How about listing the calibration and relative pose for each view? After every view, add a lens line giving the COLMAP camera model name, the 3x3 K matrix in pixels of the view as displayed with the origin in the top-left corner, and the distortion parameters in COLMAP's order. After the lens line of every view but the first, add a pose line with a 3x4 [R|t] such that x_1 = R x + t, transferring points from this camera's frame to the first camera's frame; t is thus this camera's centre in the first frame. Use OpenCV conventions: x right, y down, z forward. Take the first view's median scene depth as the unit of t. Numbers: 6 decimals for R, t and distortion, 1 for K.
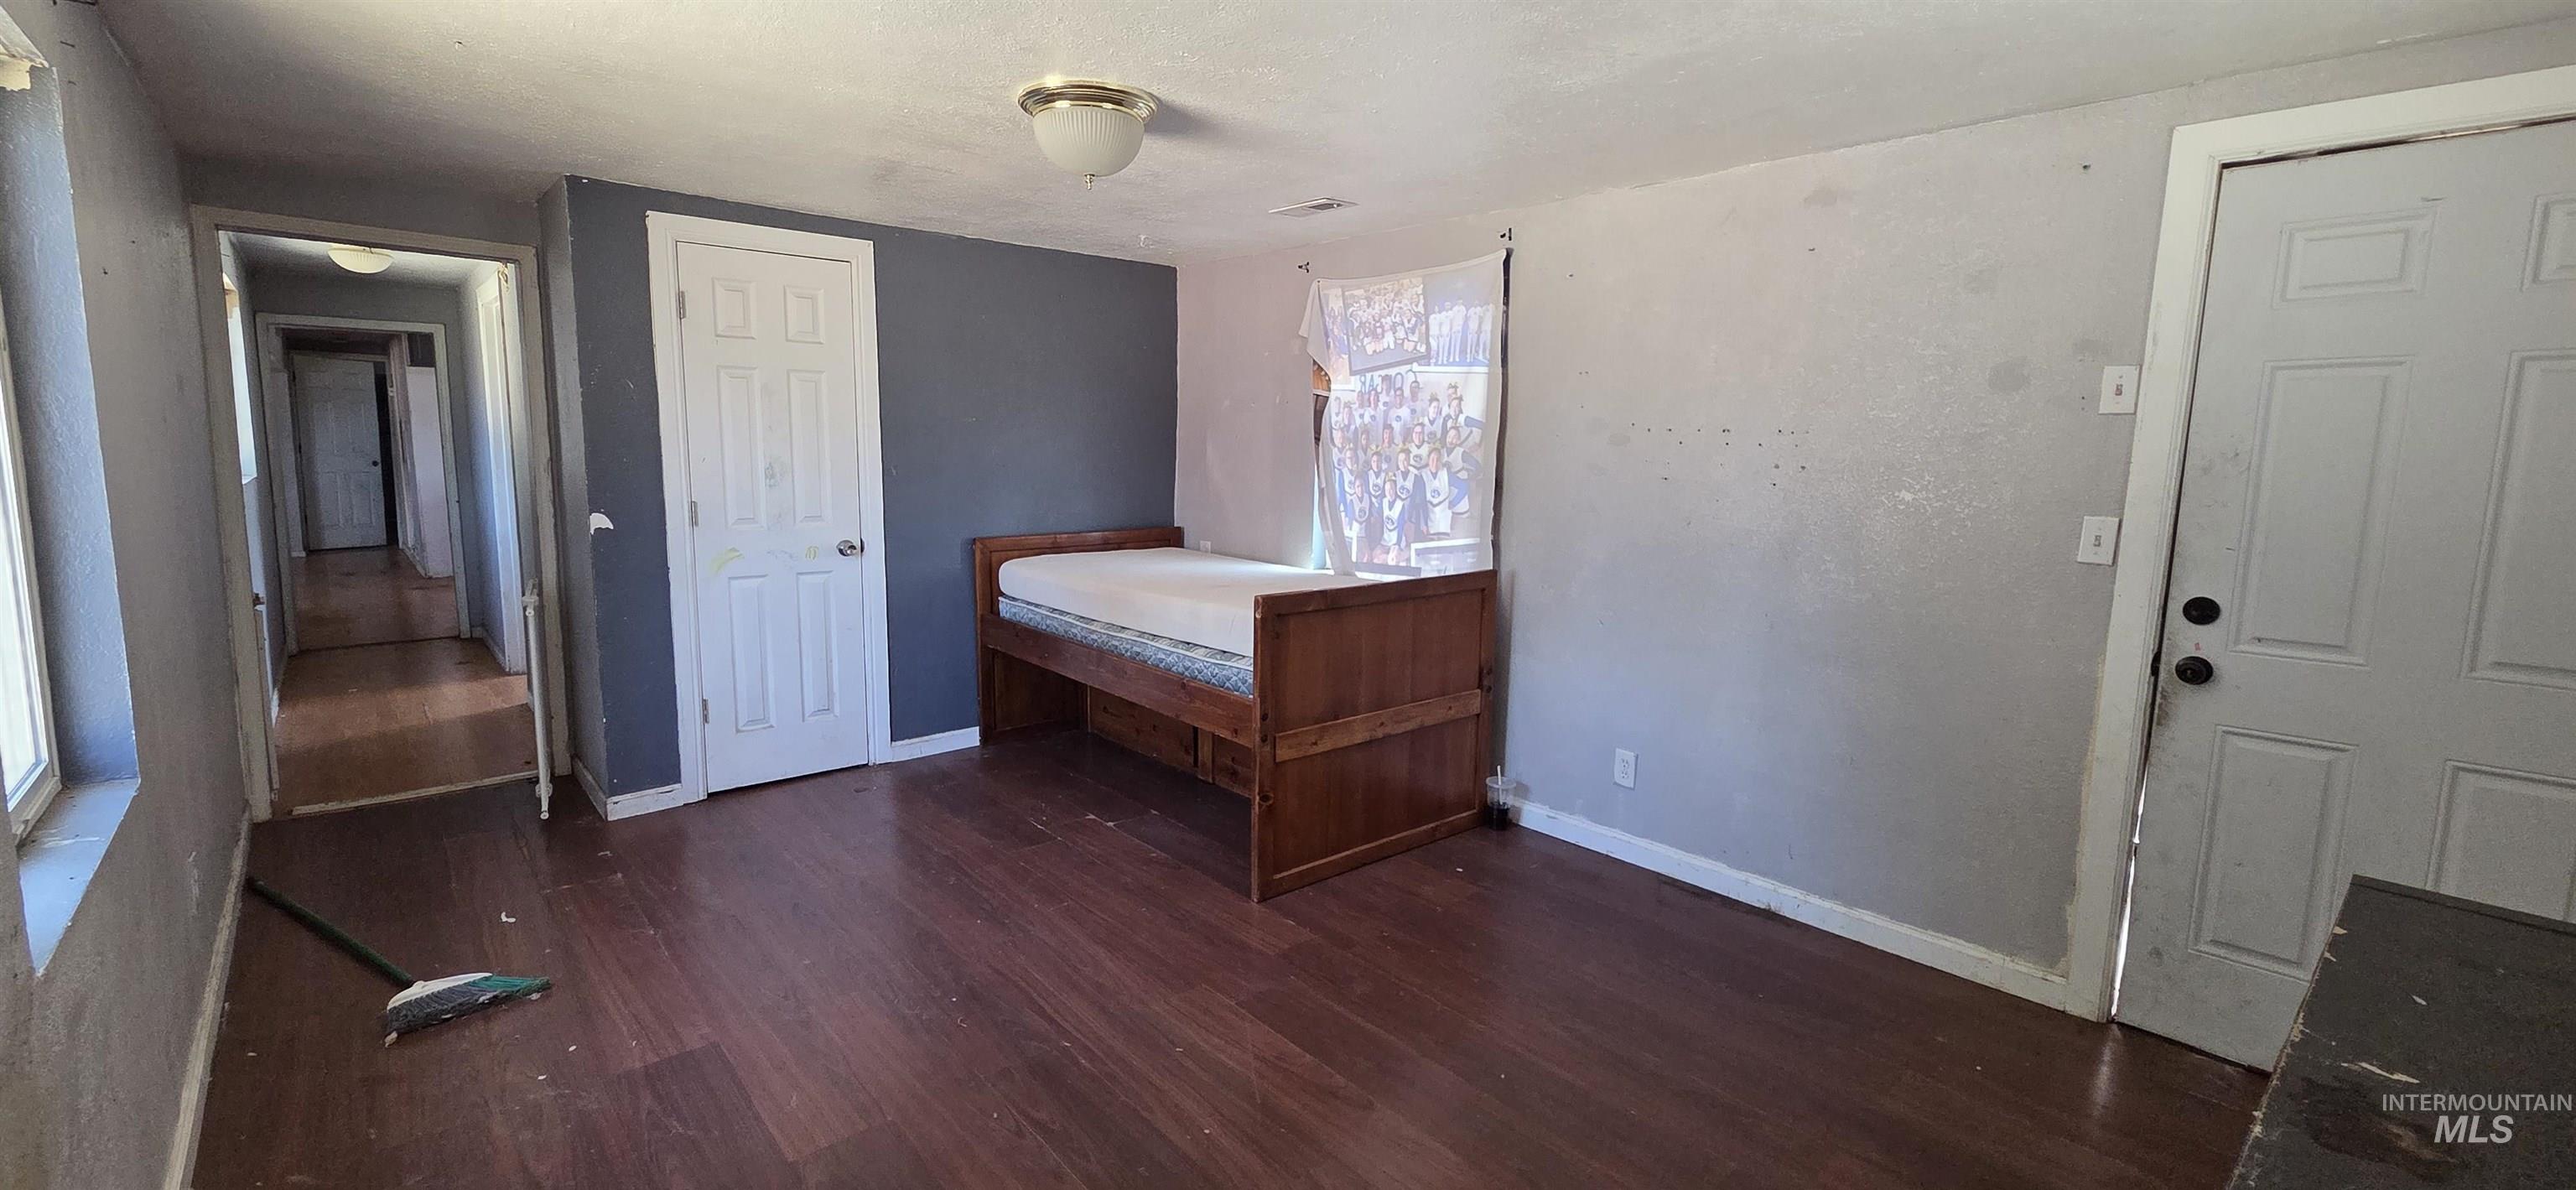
lens RADIAL K [[1060.1, 0, 1264.2], [0, 1060.1, 581.4], [0, 0, 1]] dist [0.002136, -0.001211]
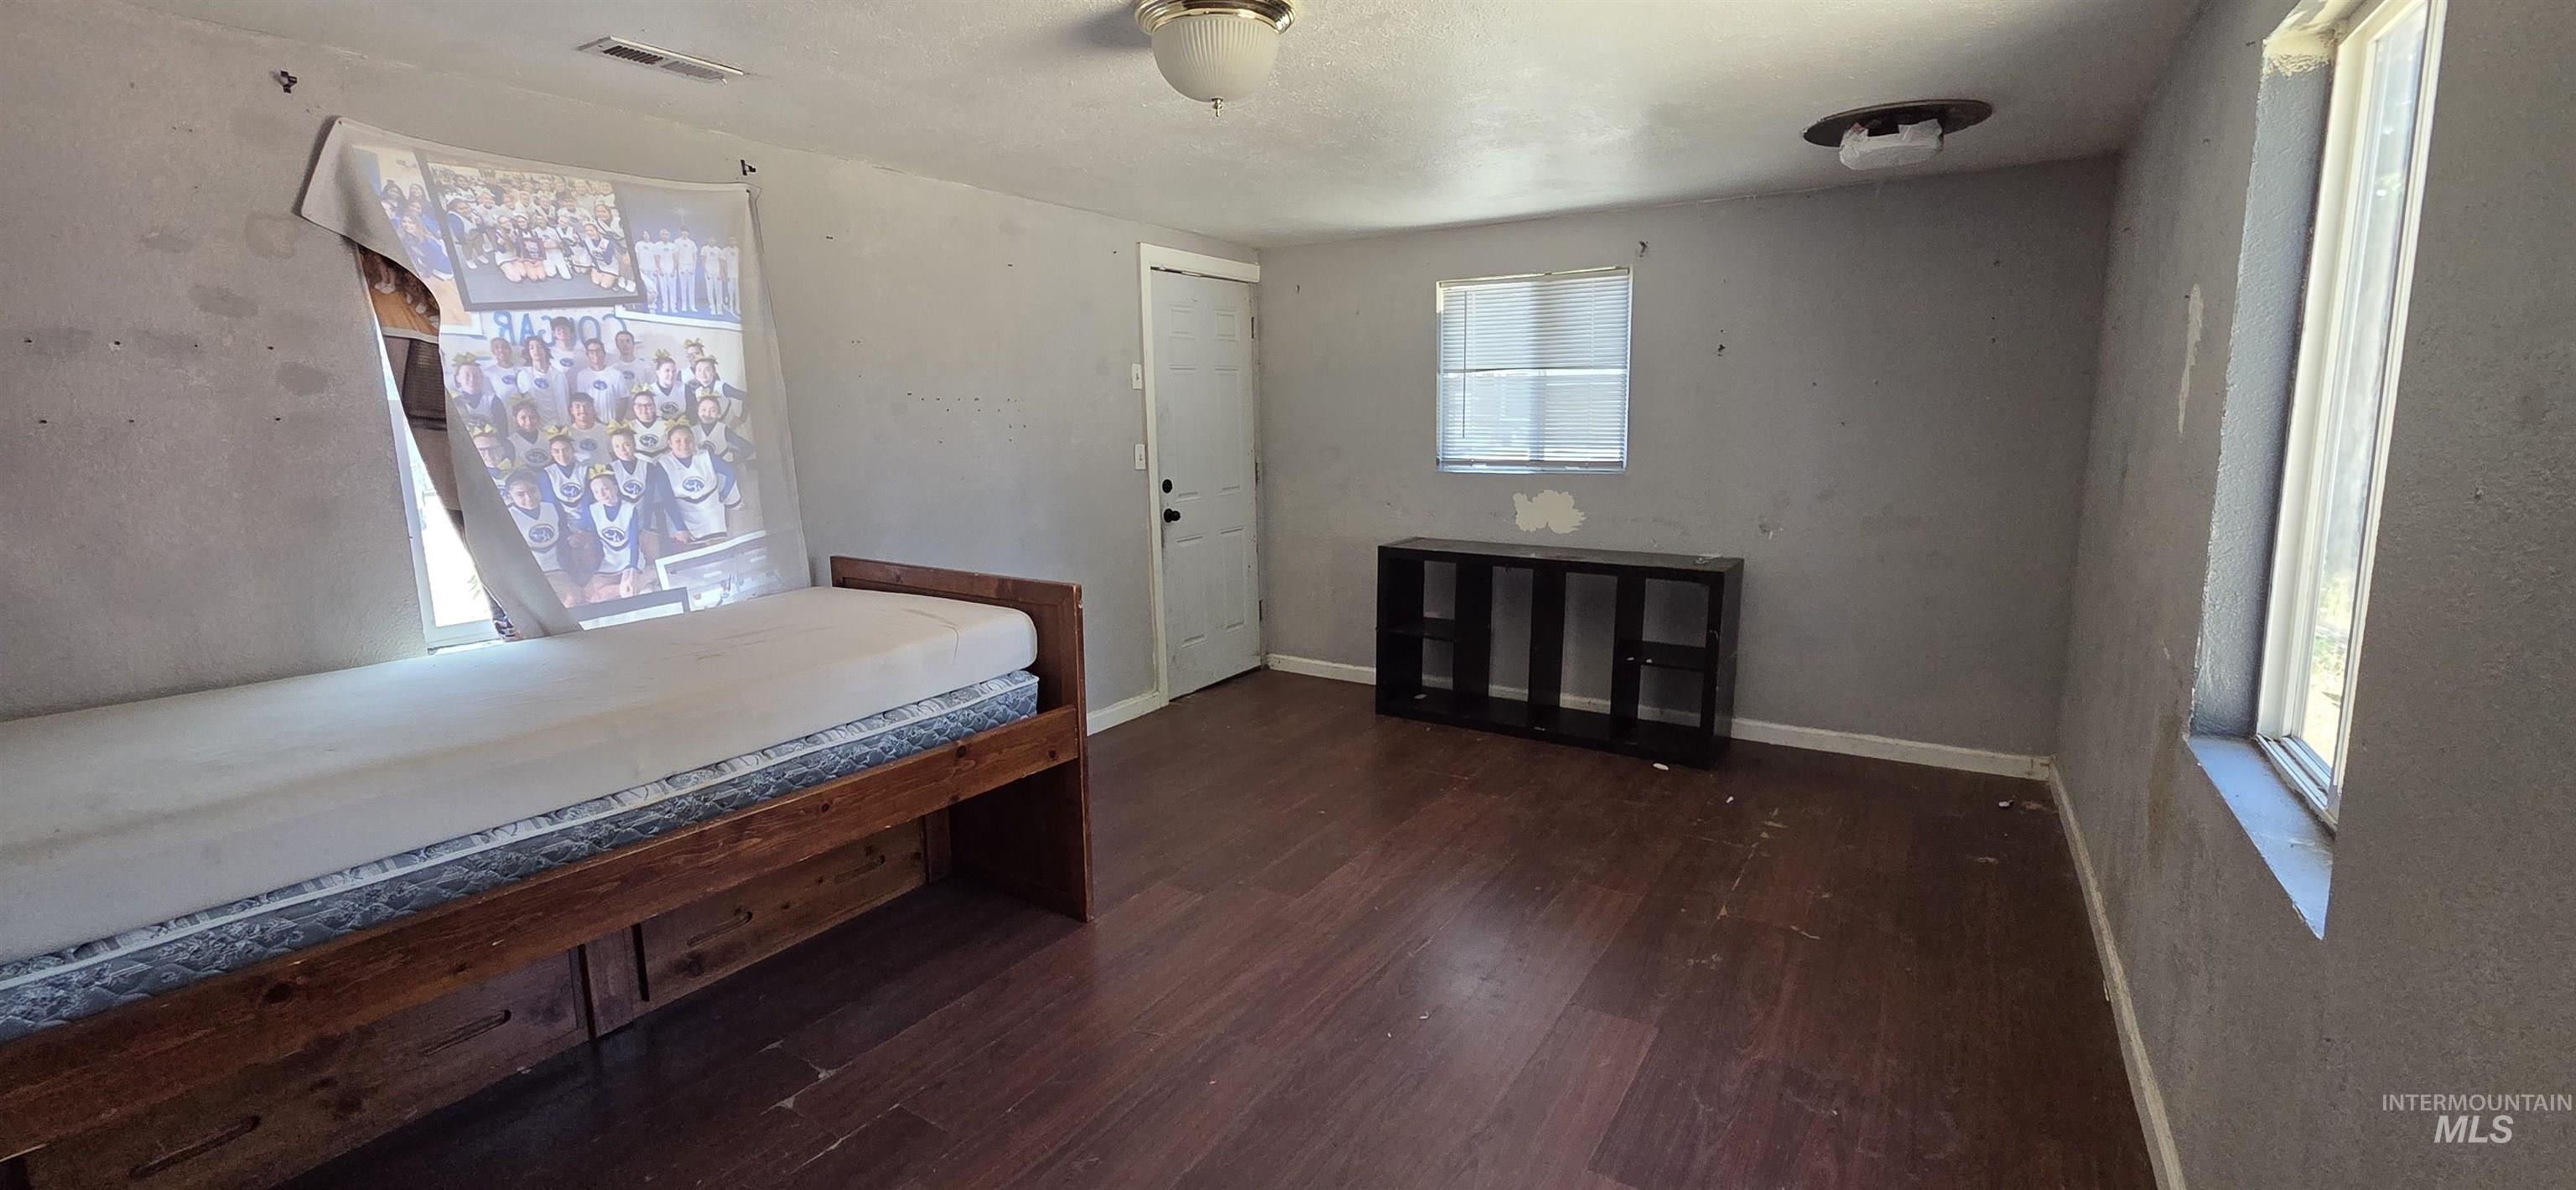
lens RADIAL K [[1060.1, 0, 1267.3], [0, 1060.1, 584.5], [0, 0, 1]] dist [0.002136, -0.001211]
pose [[-0.275622, -0.165313, 0.946945, -0.678059], [0.143494, 0.966988, 0.210578, -0.114406], [-0.950496, 0.193921, -0.242802, 0.802357]]
